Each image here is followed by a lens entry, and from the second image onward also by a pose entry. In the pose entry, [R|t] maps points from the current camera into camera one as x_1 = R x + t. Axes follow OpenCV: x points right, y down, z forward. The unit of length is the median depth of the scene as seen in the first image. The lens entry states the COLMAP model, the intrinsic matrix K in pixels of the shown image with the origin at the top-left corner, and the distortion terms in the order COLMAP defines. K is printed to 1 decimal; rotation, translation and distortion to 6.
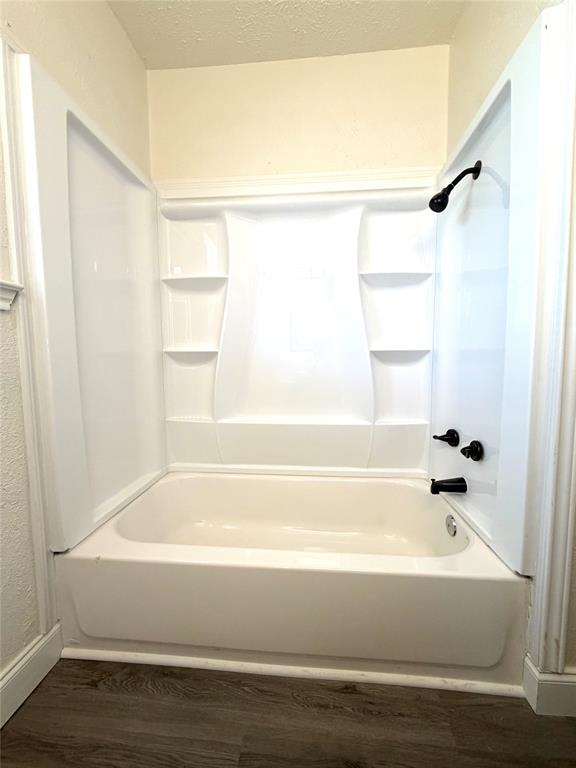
lens RADIAL K [[305.6, 0, 288.0], [0, 305.6, 384.0], [0, 0, 1]] dist [-0.000756, 0.000032]
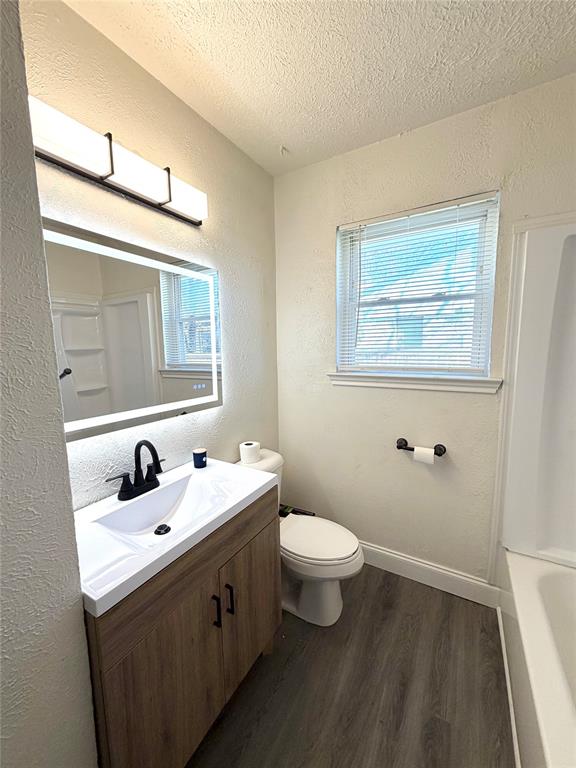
lens RADIAL K [[305.6, 0, 288.0], [0, 305.6, 384.0], [0, 0, 1]] dist [-0.000756, 0.000032]
pose [[-0.431396, 0.123057, -0.893731, 1.111279], [-0.054224, 0.985326, 0.161842, -0.496589], [0.900532, 0.118279, -0.418393, 0.637207]]
